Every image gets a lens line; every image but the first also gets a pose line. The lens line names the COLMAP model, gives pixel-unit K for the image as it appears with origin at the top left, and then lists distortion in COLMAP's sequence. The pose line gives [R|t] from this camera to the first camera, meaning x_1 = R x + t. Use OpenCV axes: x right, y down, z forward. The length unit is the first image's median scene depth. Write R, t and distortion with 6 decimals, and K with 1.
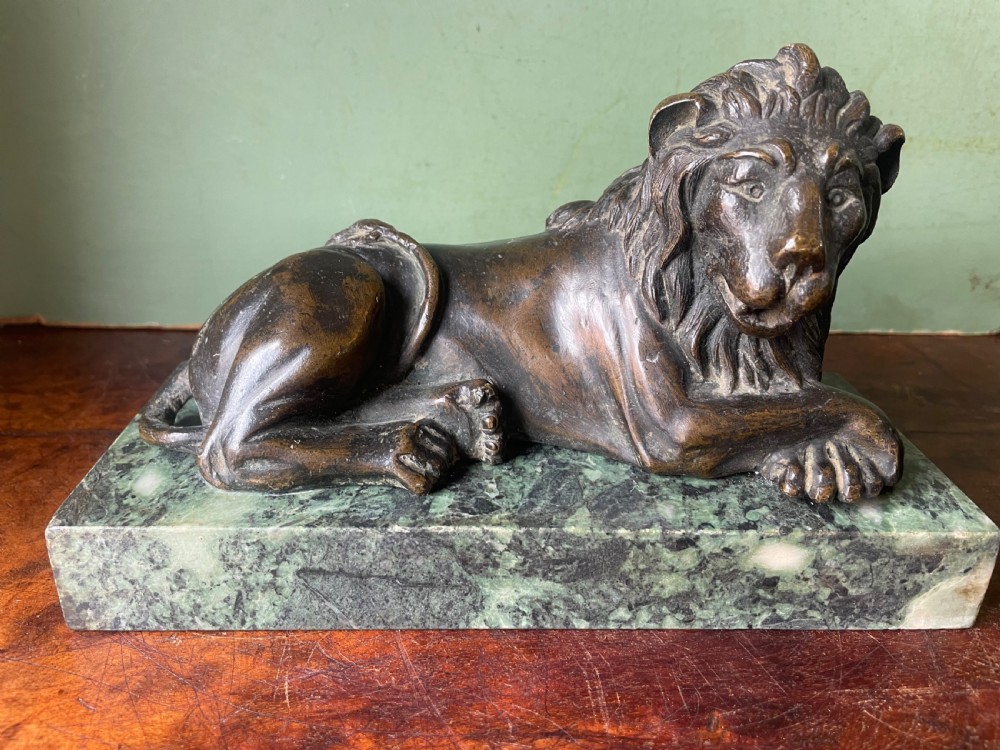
lens RADIAL K [[789.2, 0, 509.9], [0, 789.2, 369.2], [0, 0, 1]] dist [0.073094, -0.135683]
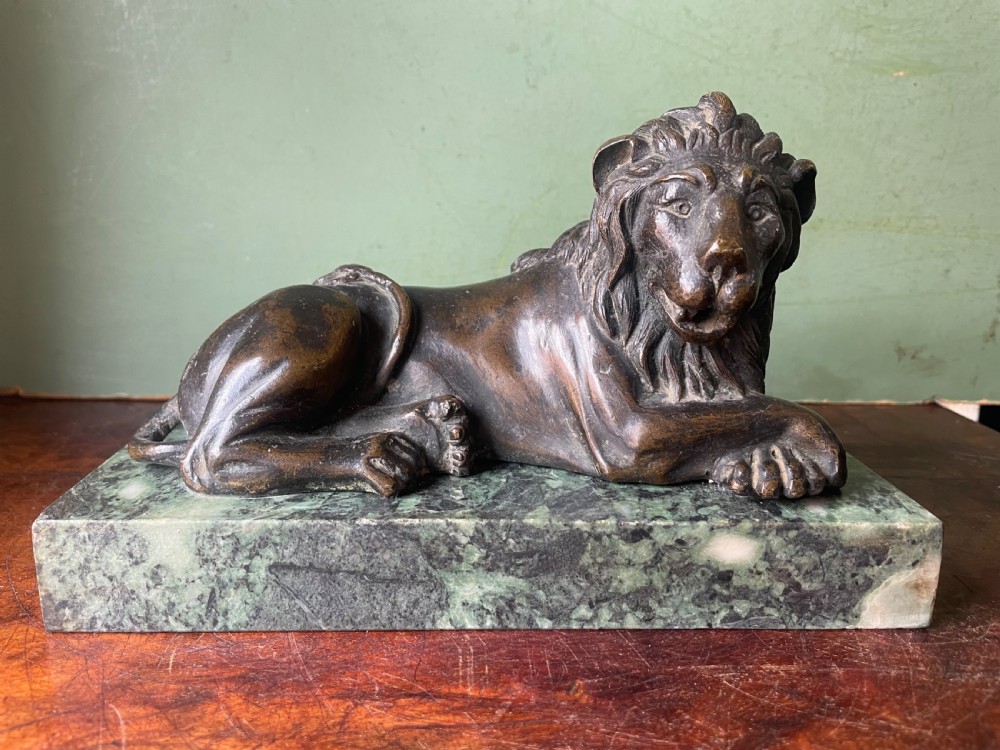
lens RADIAL K [[789.2, 0, 509.9], [0, 789.2, 369.2], [0, 0, 1]] dist [0.073094, -0.135683]
pose [[0.999881, -0.015399, -0.000747, 0.051699], [0.015006, 0.983194, -0.181946, 0.186957], [0.003536, 0.181914, 0.983308, -0.071098]]
